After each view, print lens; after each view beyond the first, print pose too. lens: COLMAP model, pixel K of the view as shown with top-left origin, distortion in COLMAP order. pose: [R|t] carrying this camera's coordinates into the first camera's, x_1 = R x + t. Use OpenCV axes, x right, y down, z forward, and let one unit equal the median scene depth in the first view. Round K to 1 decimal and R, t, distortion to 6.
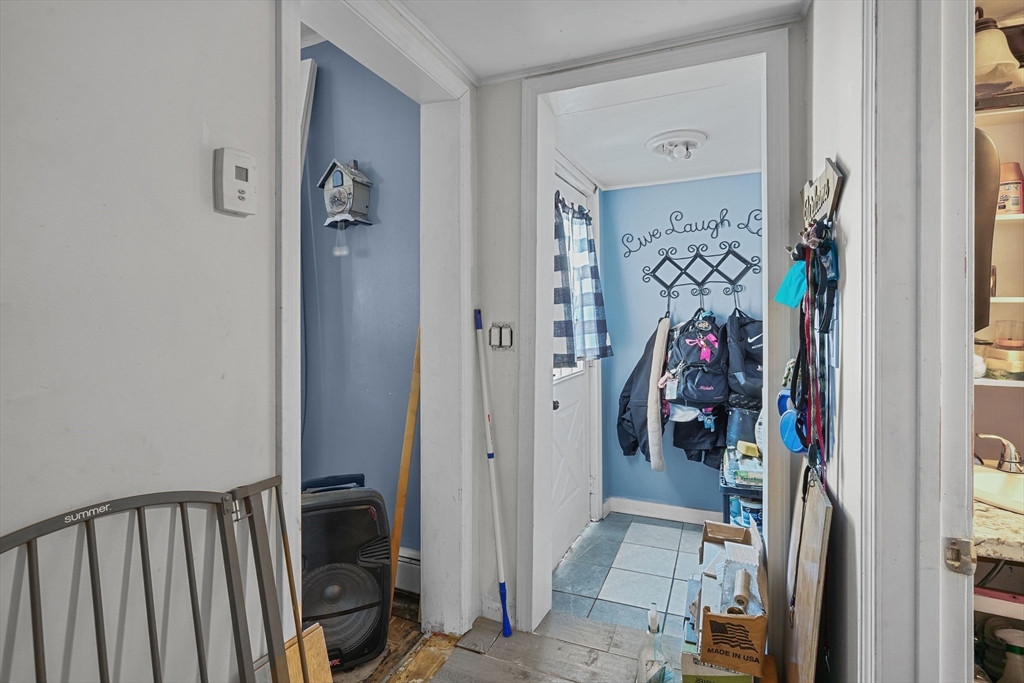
lens RADIAL K [[501.2, 0, 511.3], [0, 501.2, 326.1], [0, 0, 1]] dist [-0.001217, 0.000578]
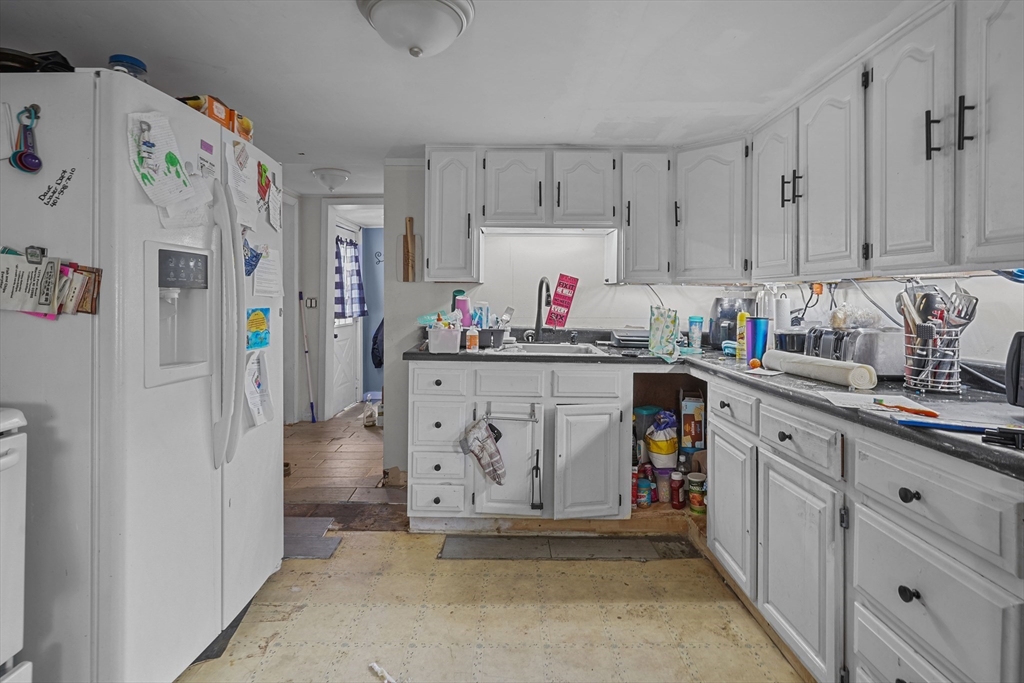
lens RADIAL K [[503.8, 0, 511.0], [0, 503.8, 303.7], [0, 0, 1]] dist [-0.002392, 0.000680]
pose [[0.920369, 0.004645, 0.391023, -0.060150], [-0.003534, 0.999987, -0.003562, 0.020936], [-0.391034, 0.001897, 0.920374, -1.166392]]
